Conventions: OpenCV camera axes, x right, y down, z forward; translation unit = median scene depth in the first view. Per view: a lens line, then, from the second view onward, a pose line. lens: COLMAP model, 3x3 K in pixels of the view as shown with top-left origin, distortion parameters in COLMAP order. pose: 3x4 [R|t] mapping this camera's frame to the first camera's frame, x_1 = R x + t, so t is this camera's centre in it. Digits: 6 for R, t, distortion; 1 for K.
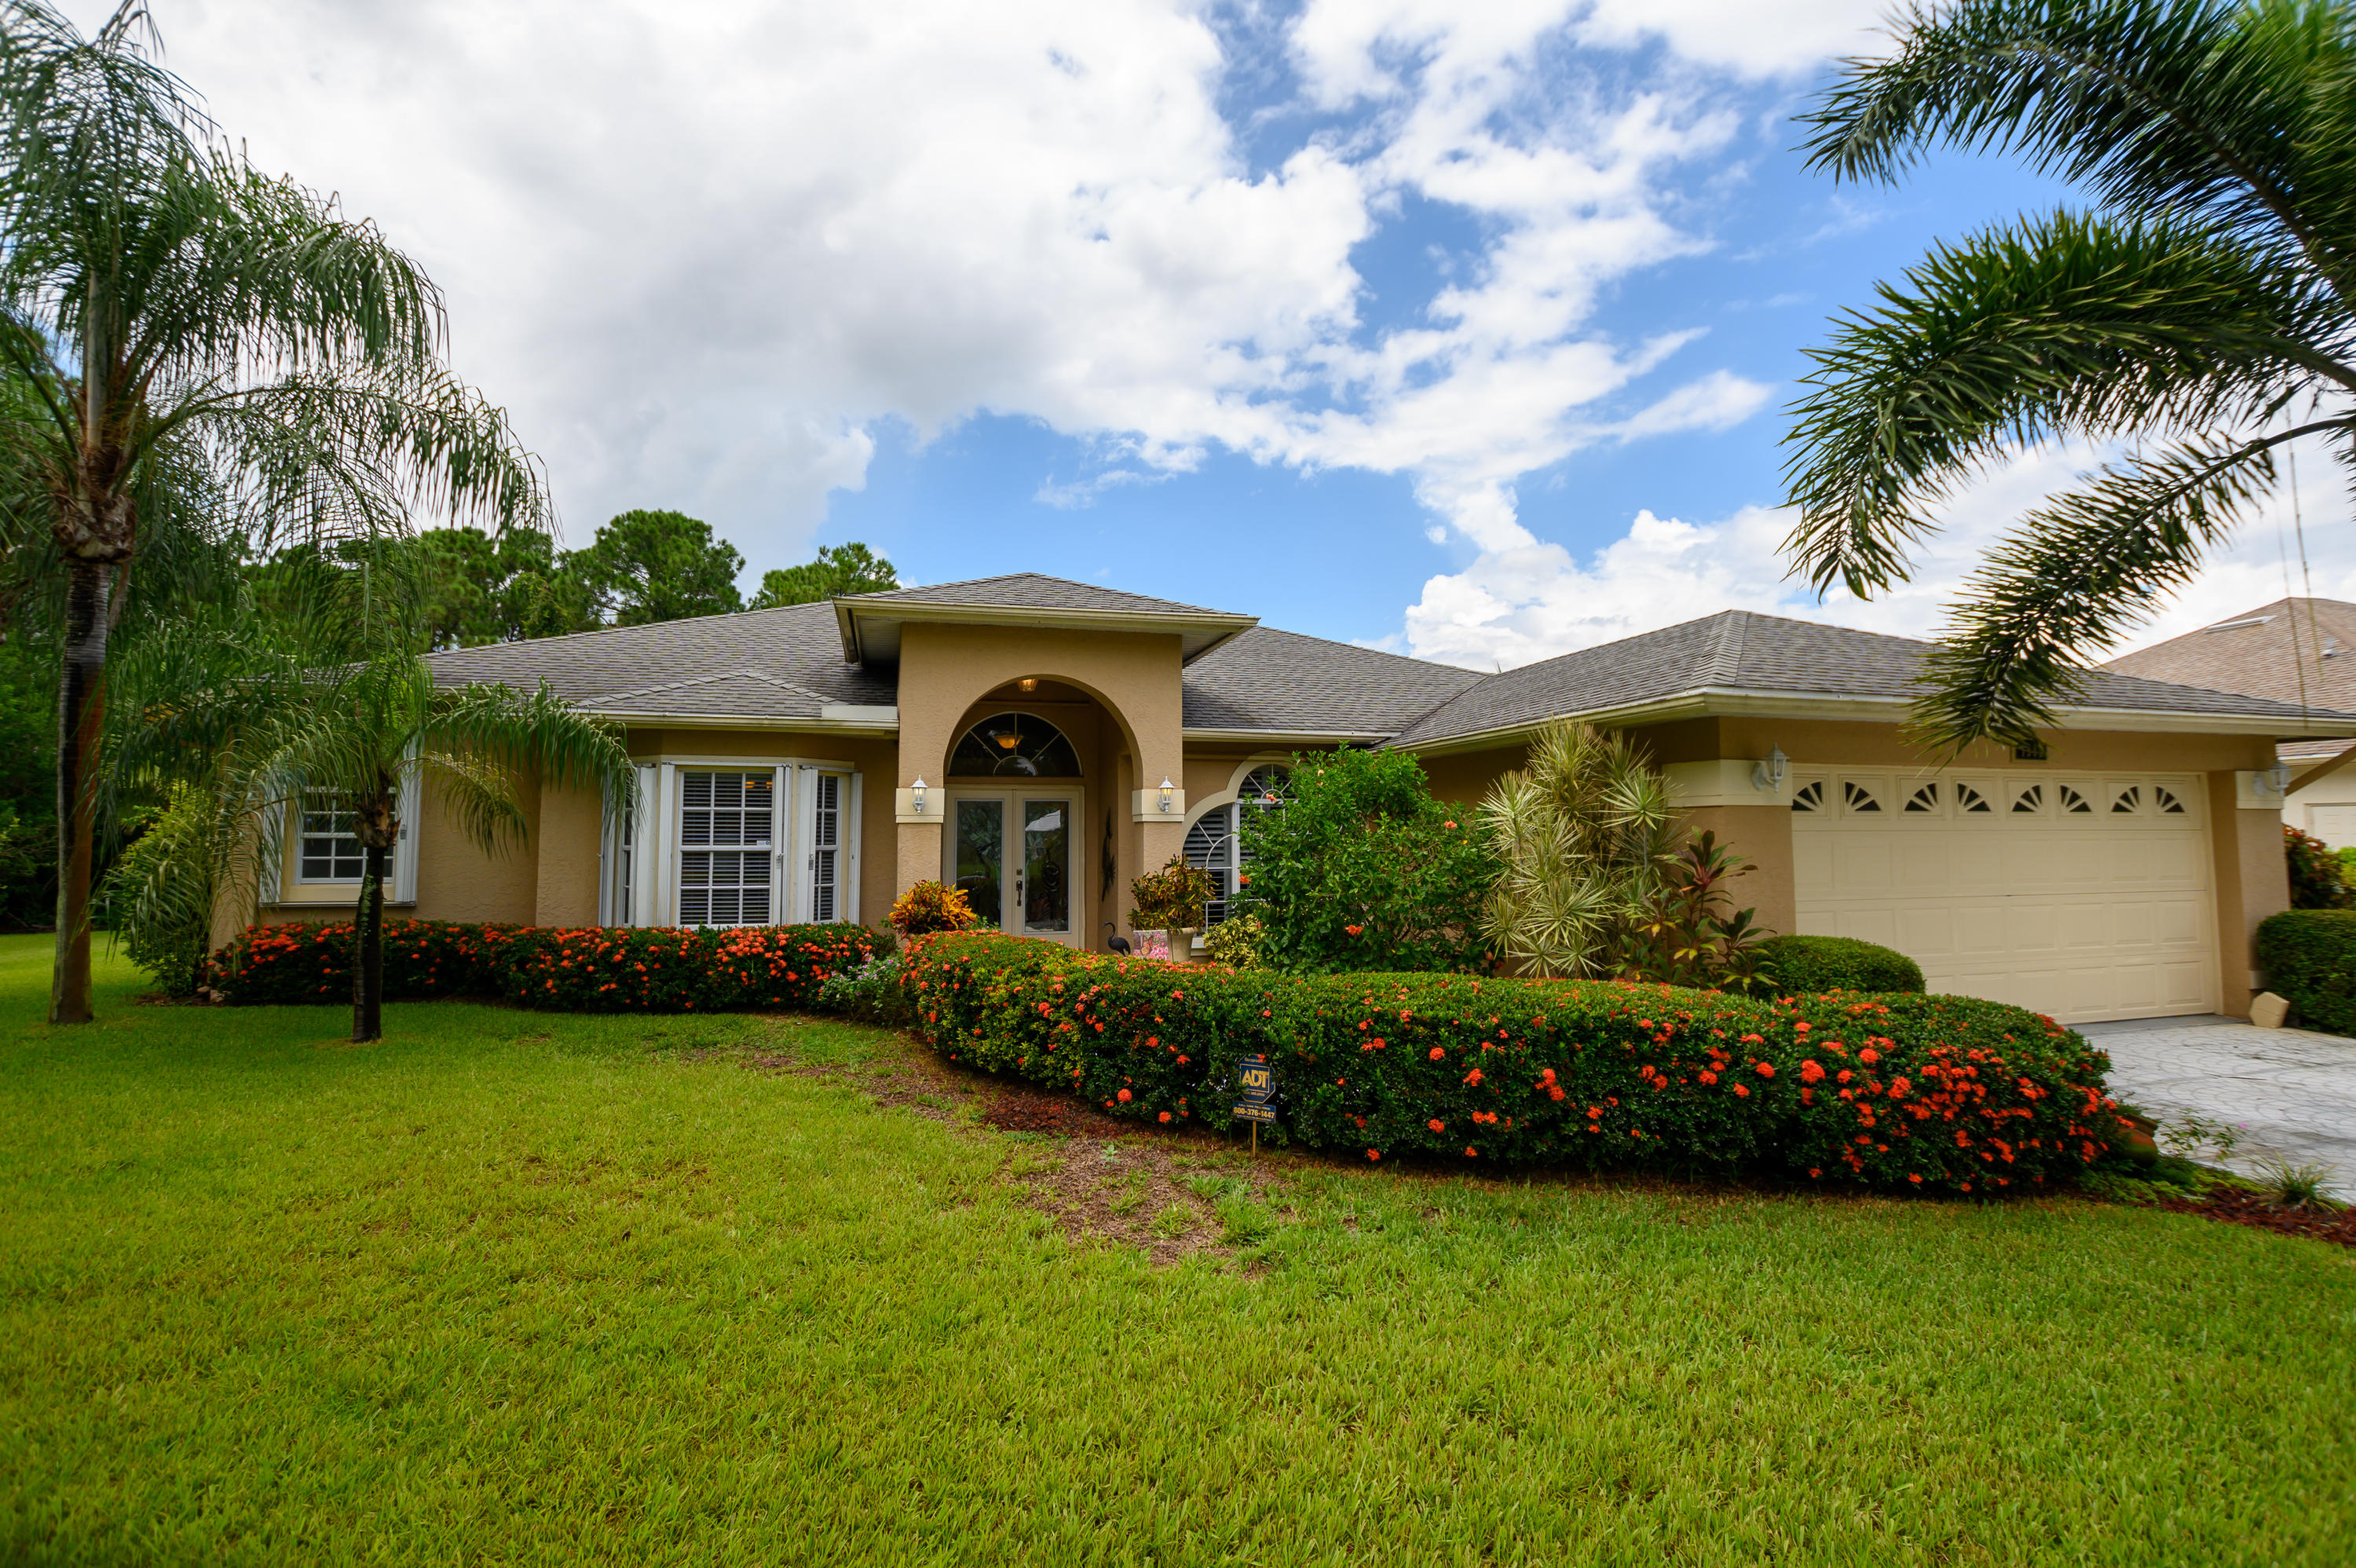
lens RADIAL K [[1046.2, 0, 1164.1], [0, 1046.2, 765.7], [0, 0, 1]] dist [-0.029889, 0.000911]
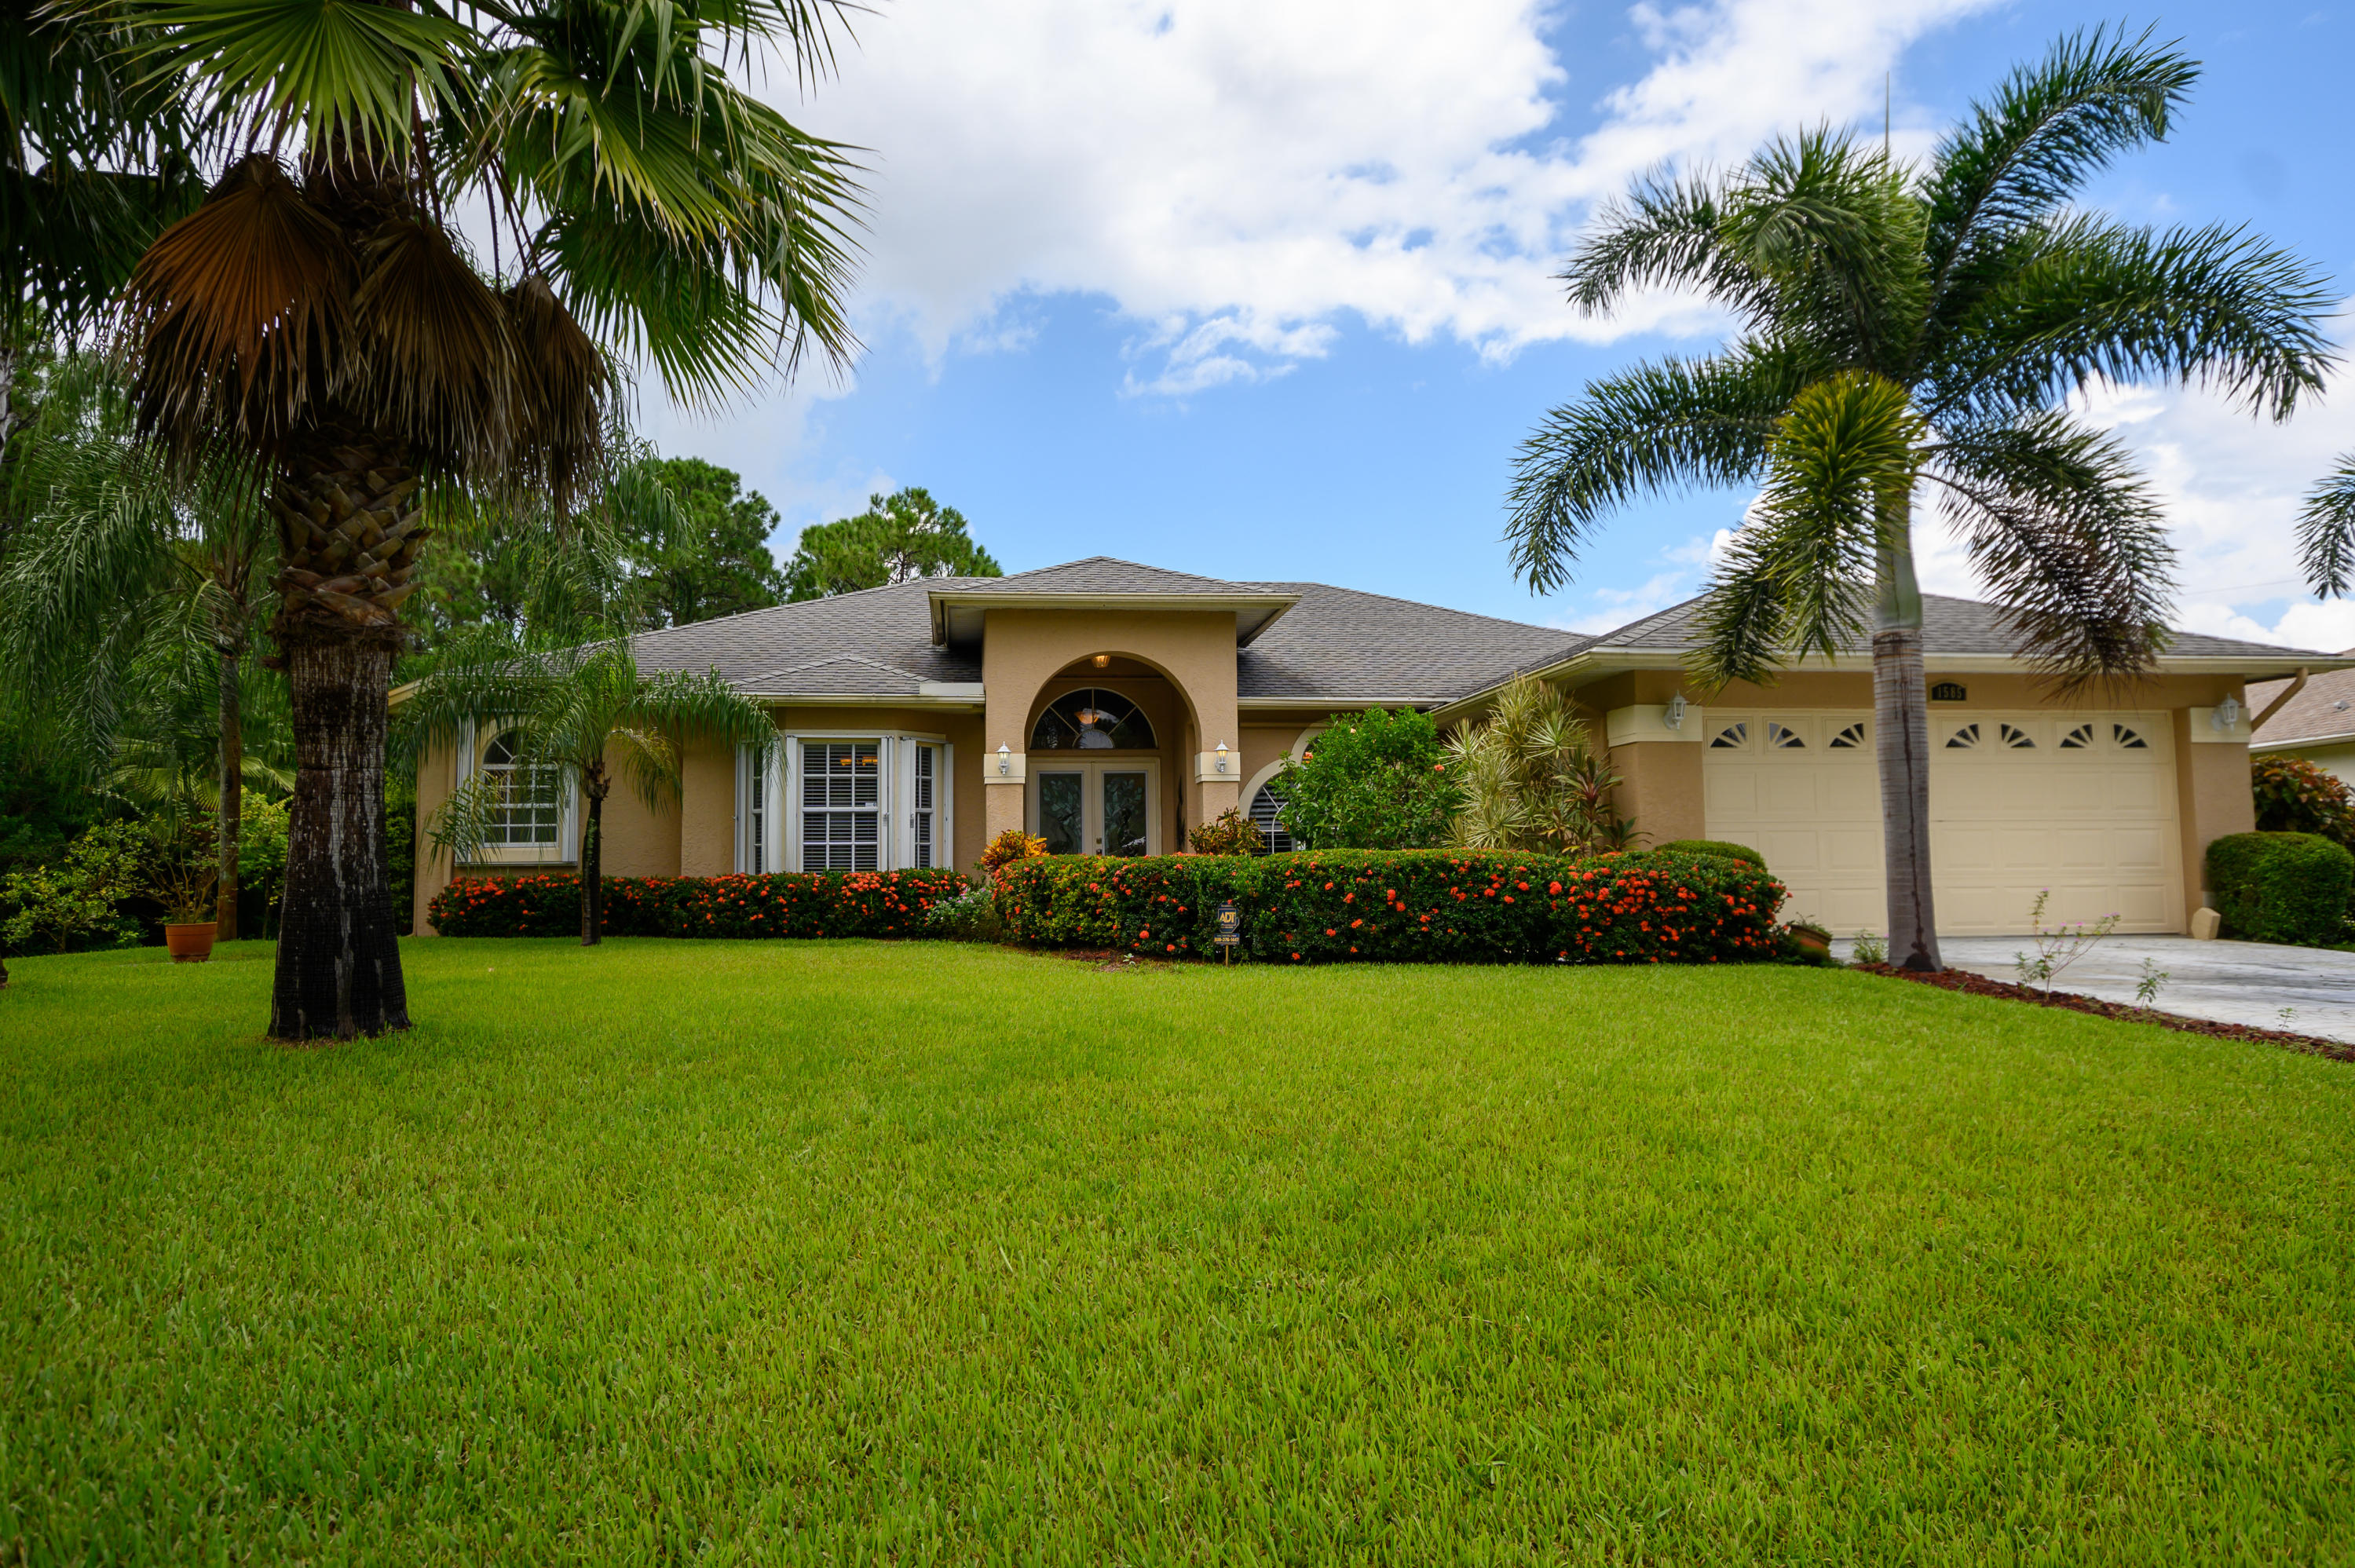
lens RADIAL K [[1550.6, 0, 1179.9], [0, 1550.6, 787.7], [0, 0, 1]] dist [-0.018876, -0.000305]
pose [[0.993303, -0.018845, -0.113988, 0.157788], [0.019461, 0.999801, 0.004299, 0.057727], [0.113885, -0.006489, 0.993473, -0.698315]]
